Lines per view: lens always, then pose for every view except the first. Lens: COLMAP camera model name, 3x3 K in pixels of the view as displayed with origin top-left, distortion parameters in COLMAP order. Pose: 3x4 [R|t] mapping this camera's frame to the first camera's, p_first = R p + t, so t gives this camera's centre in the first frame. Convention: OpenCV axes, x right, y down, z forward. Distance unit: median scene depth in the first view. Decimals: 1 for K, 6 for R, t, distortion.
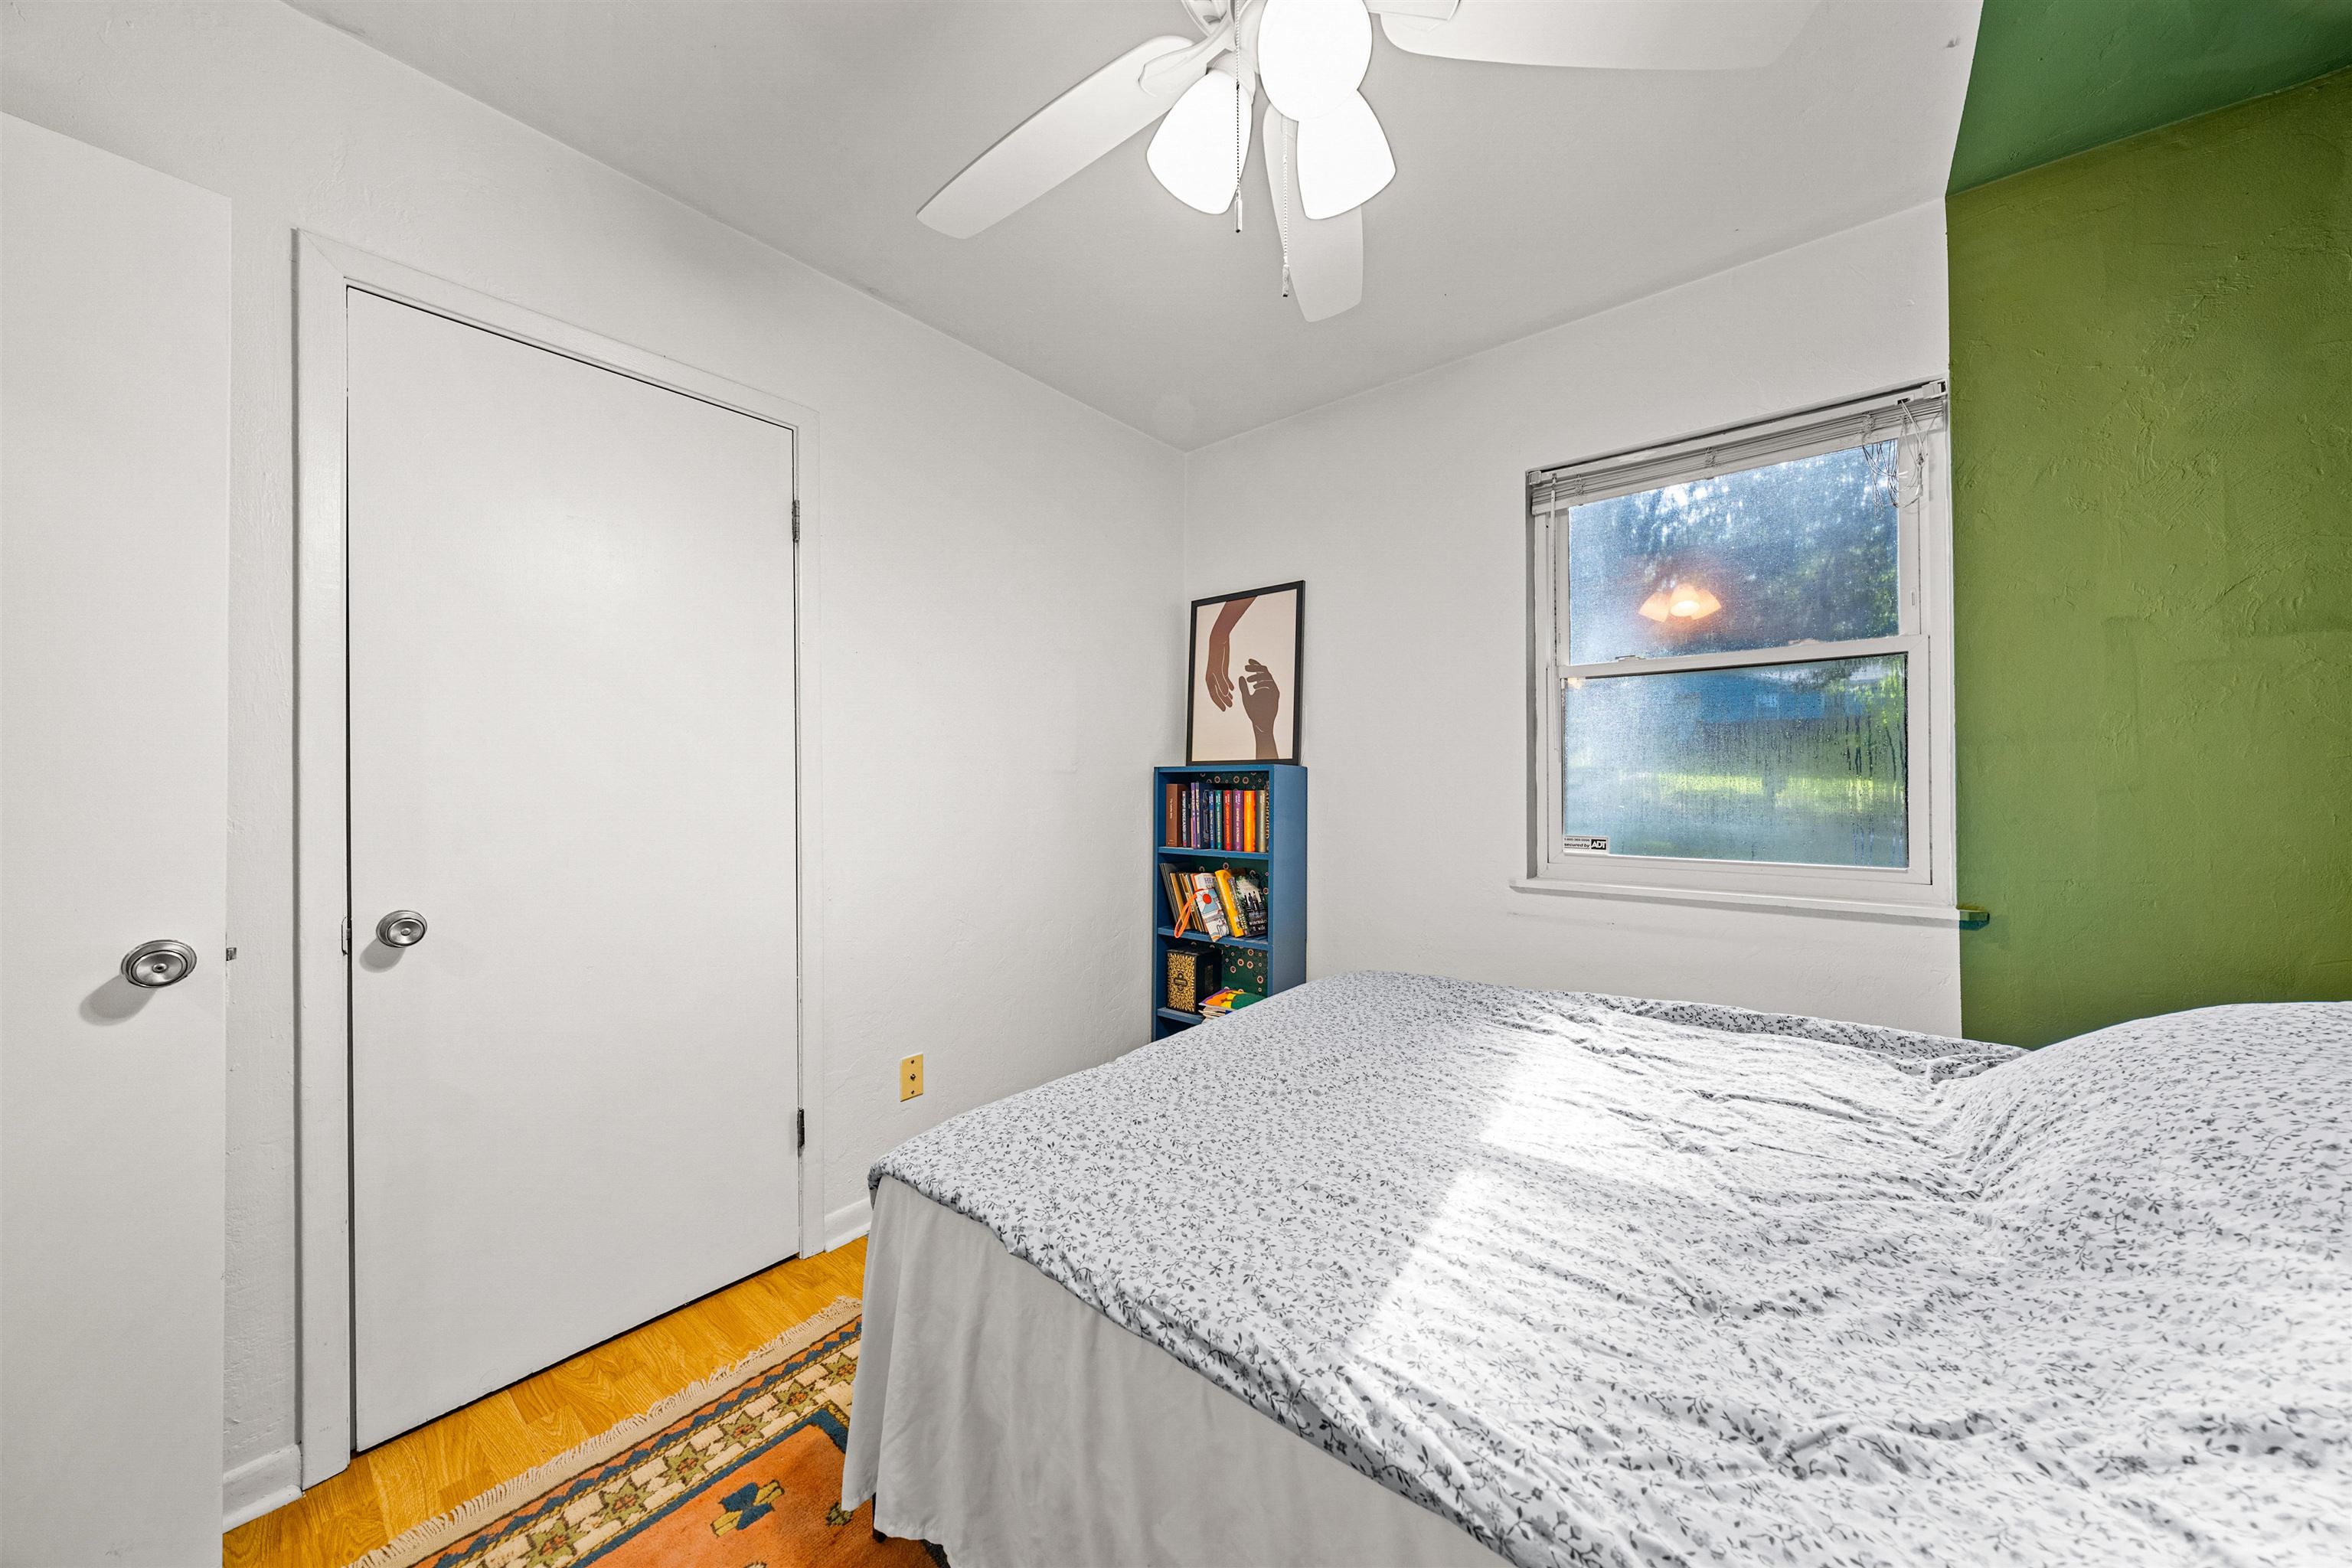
lens RADIAL K [[802.0, 0, 1168.3], [0, 802.0, 766.3], [0, 0, 1]] dist [-0.001576, -0.000296]
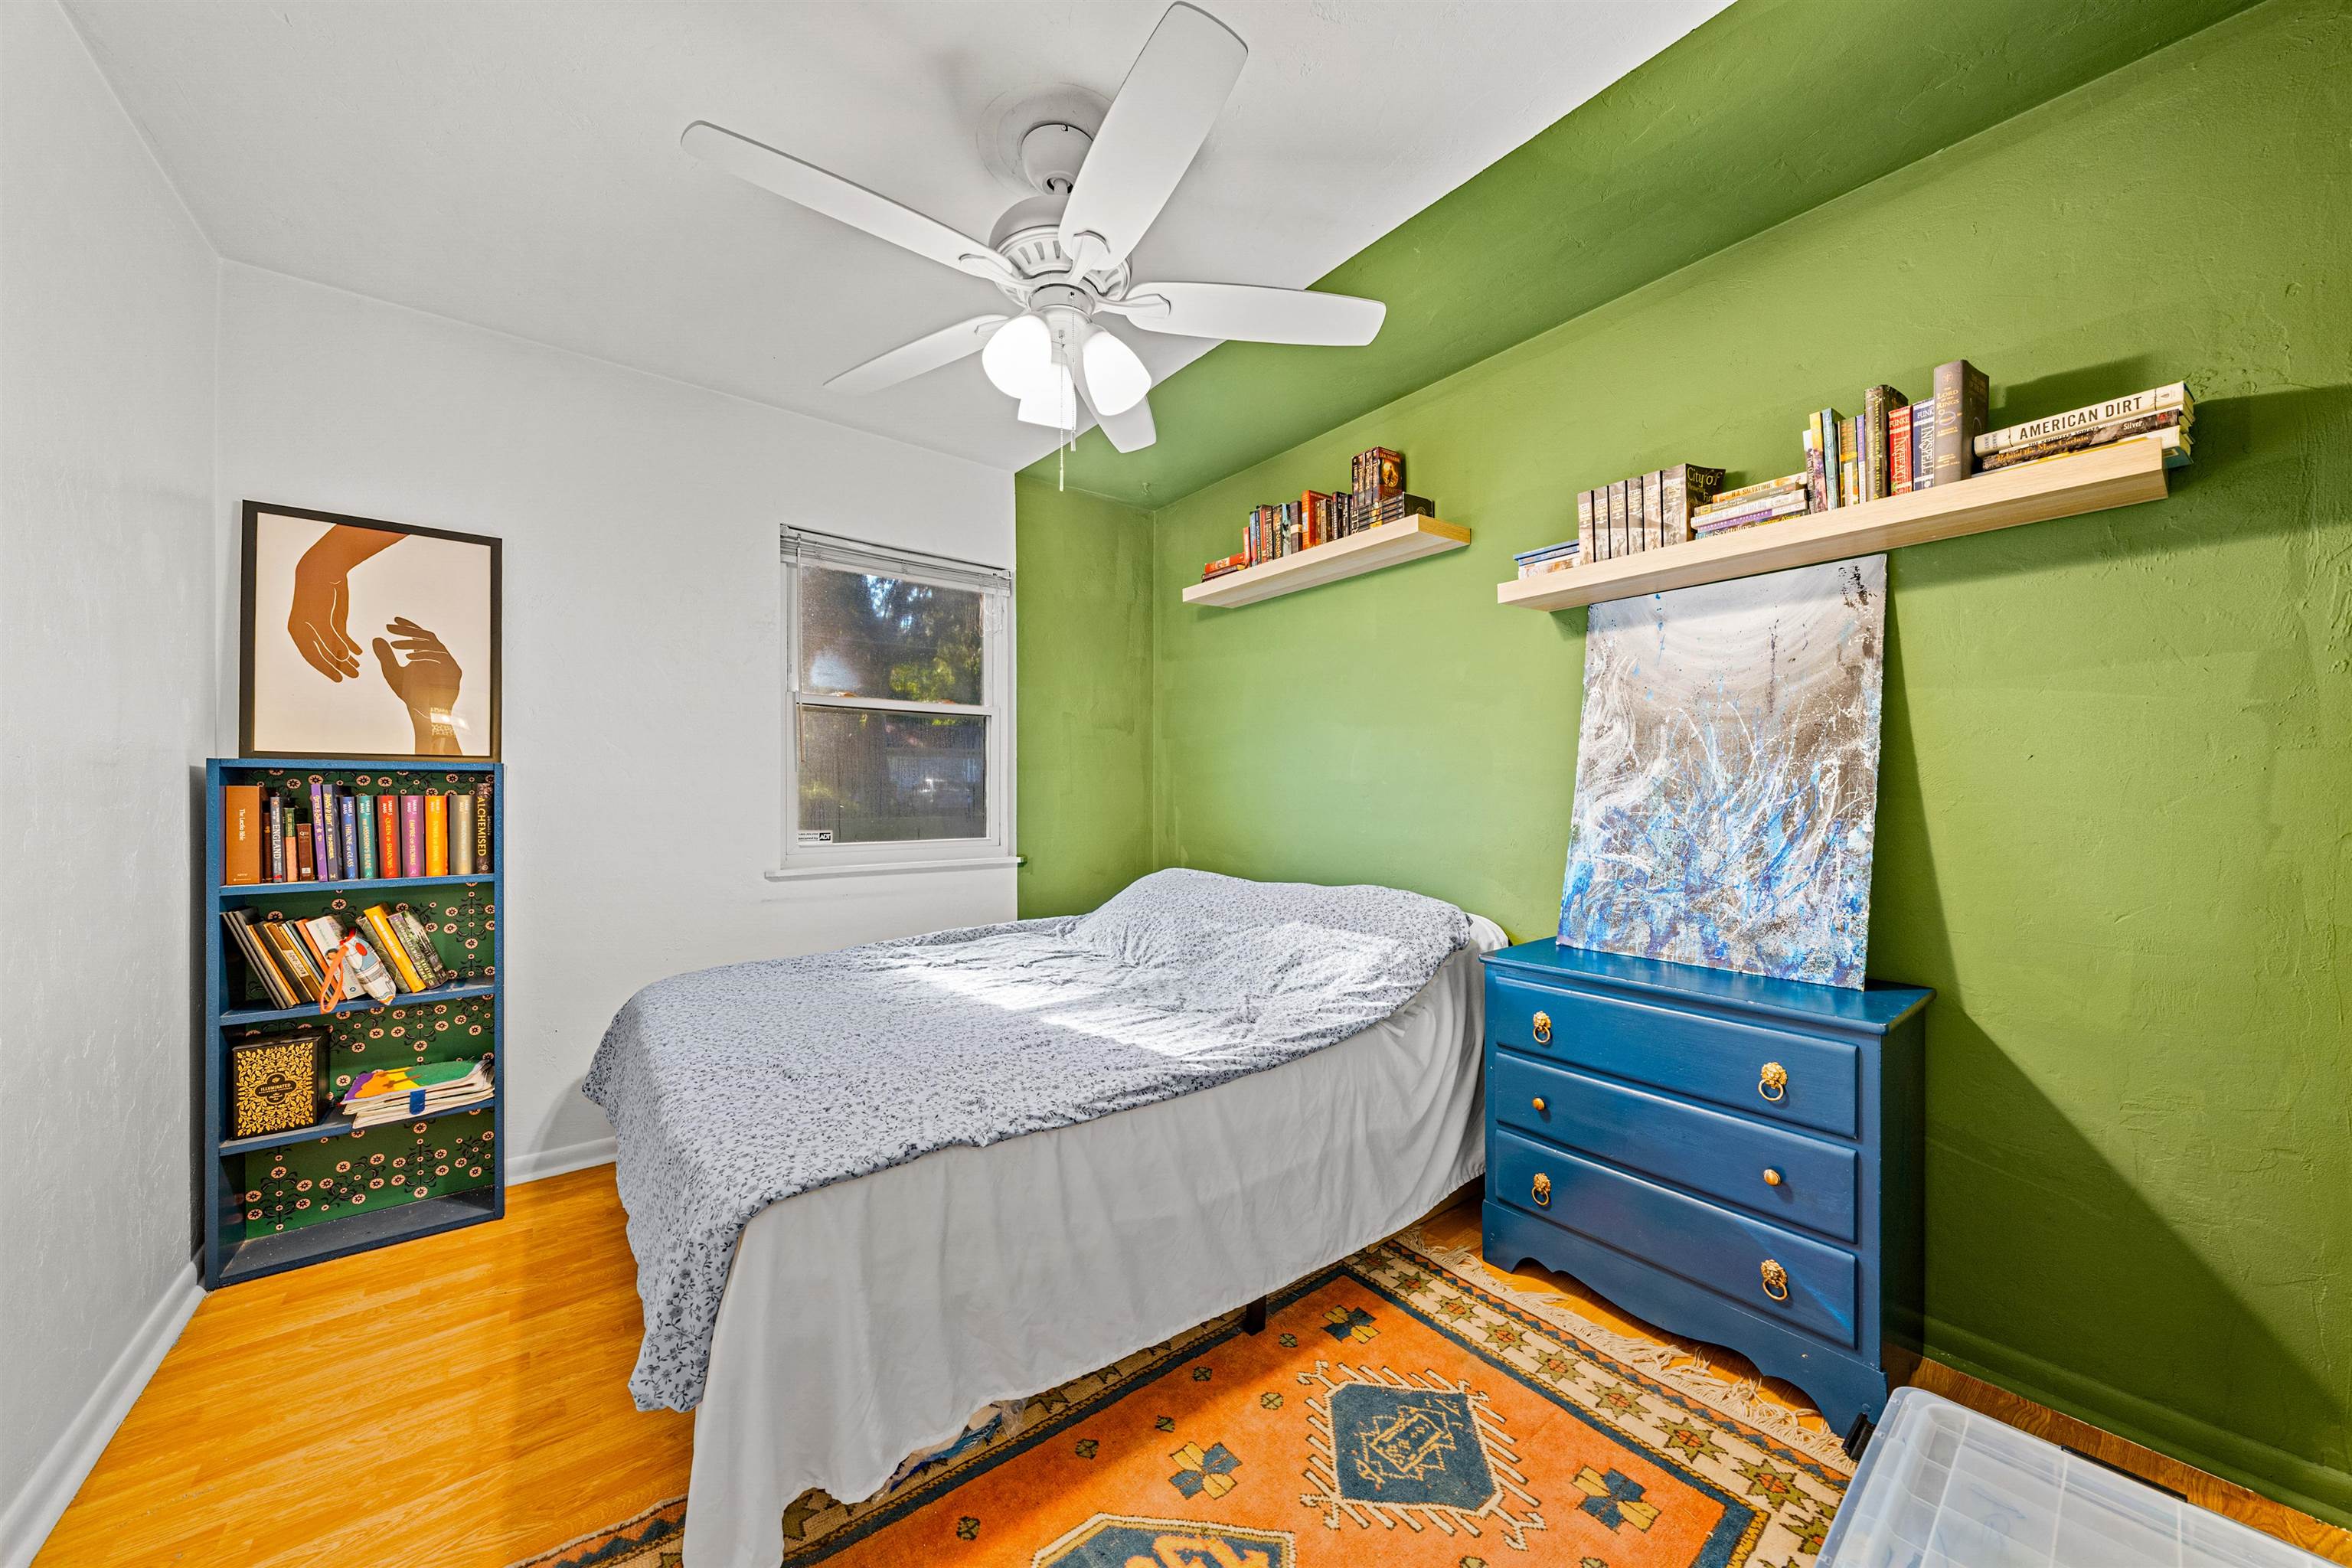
lens RADIAL K [[807.7, 0, 1176.0], [0, 807.7, 784.0], [0, 0, 1]] dist [0.000371, -0.000020]
pose [[0.205102, 0.013852, 0.978643, -0.508127], [-0.024765, 0.999653, -0.008959, 0.008604], [-0.978427, -0.022398, 0.205373, 0.157185]]
